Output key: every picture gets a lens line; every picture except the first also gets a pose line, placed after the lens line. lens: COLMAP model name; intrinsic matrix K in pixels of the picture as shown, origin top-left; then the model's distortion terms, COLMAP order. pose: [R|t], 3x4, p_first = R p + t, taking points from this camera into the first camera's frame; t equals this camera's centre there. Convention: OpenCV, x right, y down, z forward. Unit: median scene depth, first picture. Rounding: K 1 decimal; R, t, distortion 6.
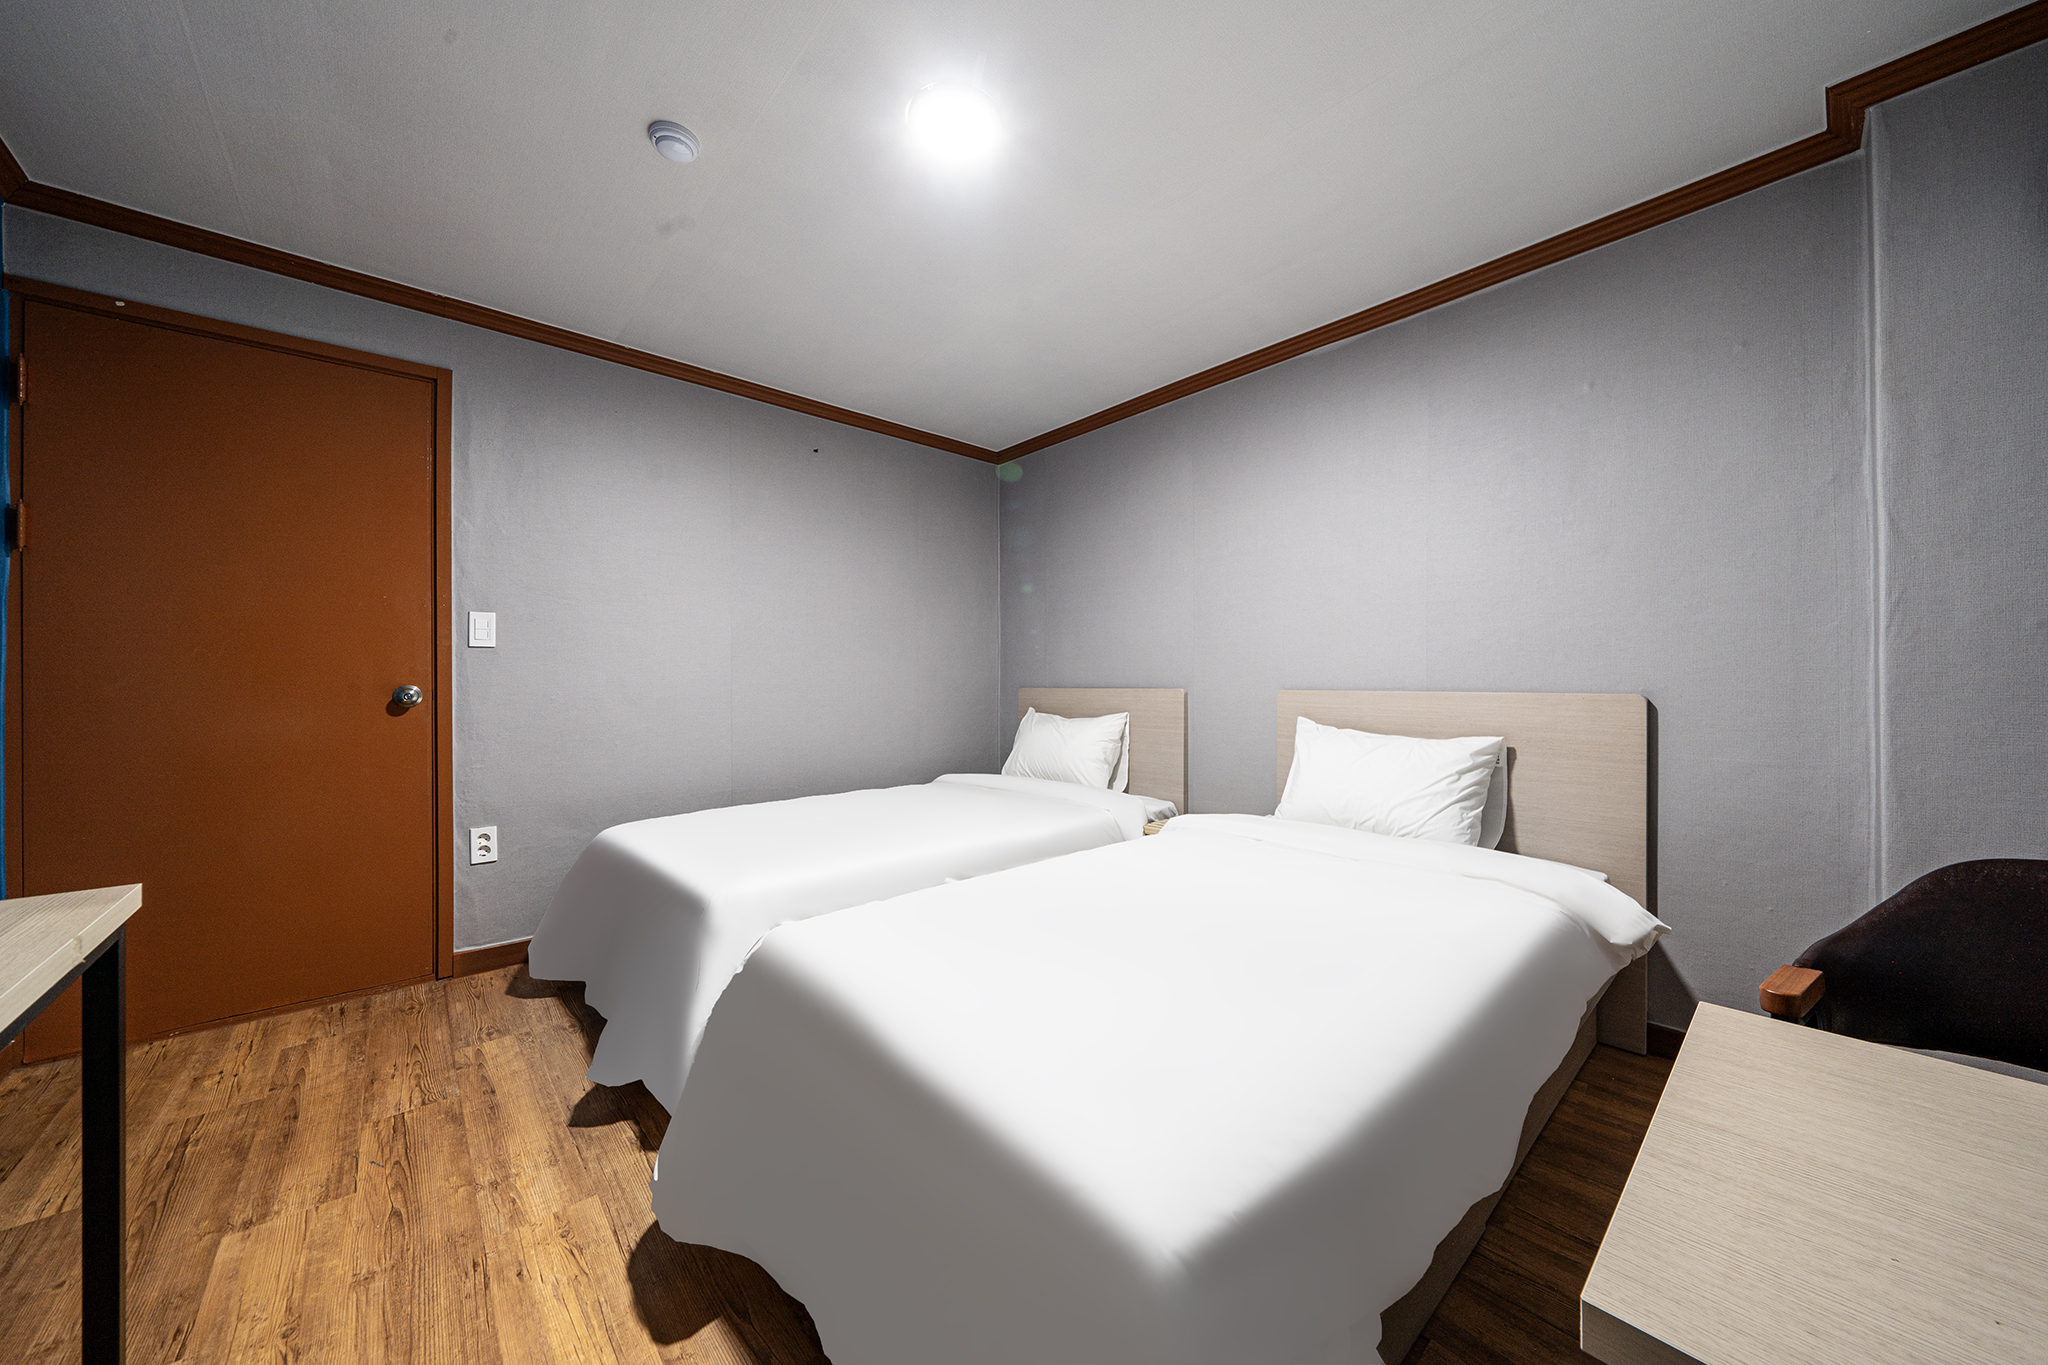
lens RADIAL K [[713.7, 0, 1099.9], [0, 713.7, 685.1], [0, 0, 1]] dist [-0.005883, 0.000081]
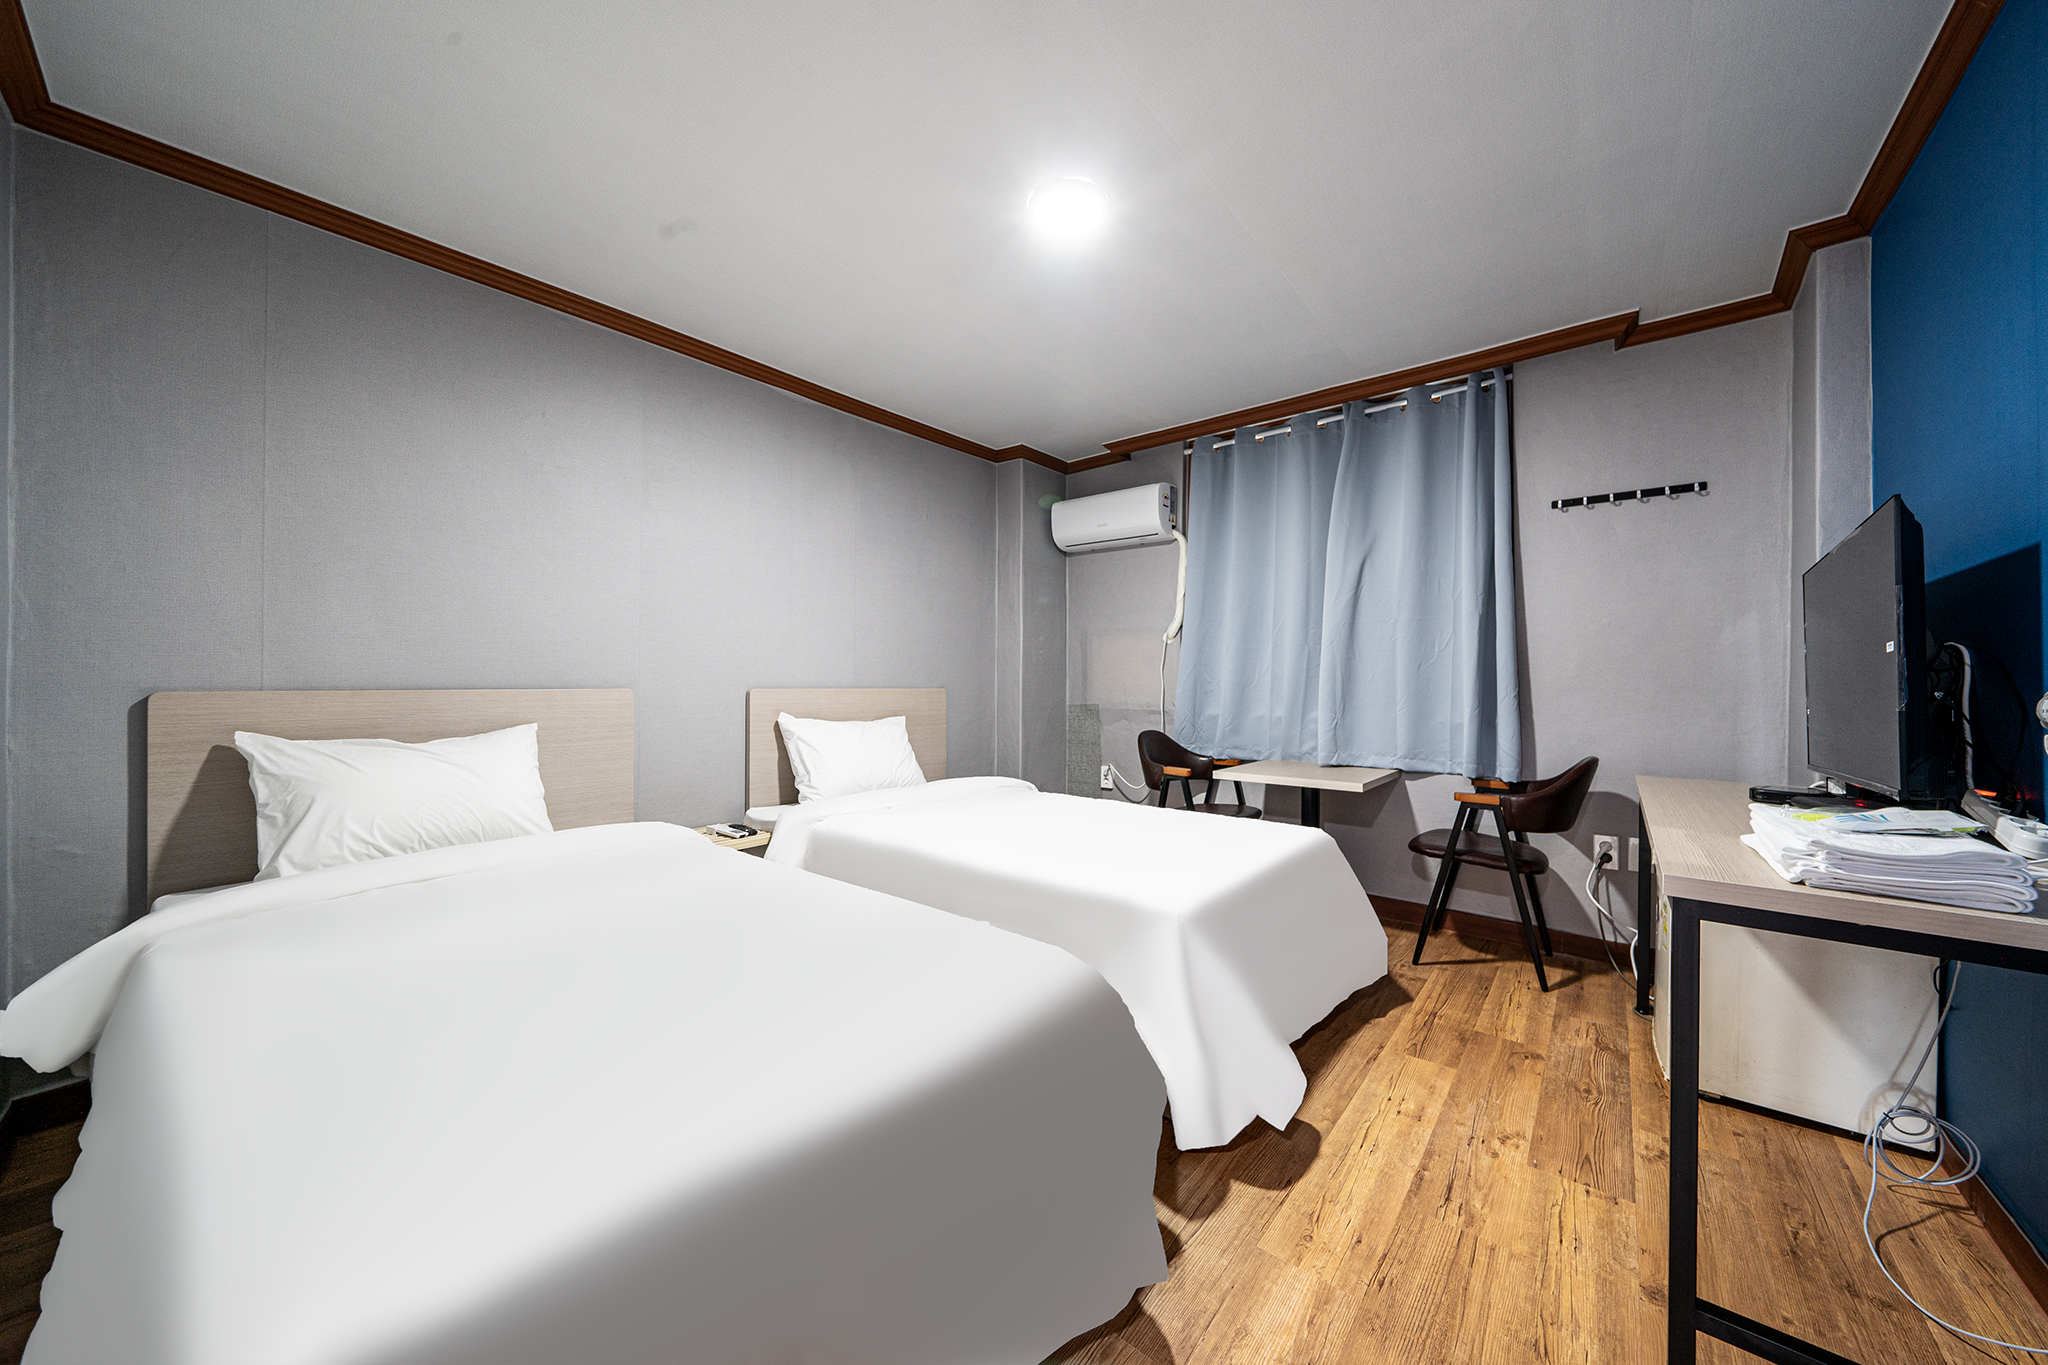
lens RADIAL K [[715.2, 0, 993.6], [0, 715.2, 690.0], [0, 0, 1]] dist [-0.002306, 0.000050]
pose [[-0.076459, -0.006607, 0.997051, -1.044476], [0.003284, 0.999971, 0.006878, 0.003369], [-0.997067, 0.003800, -0.076435, 0.924357]]
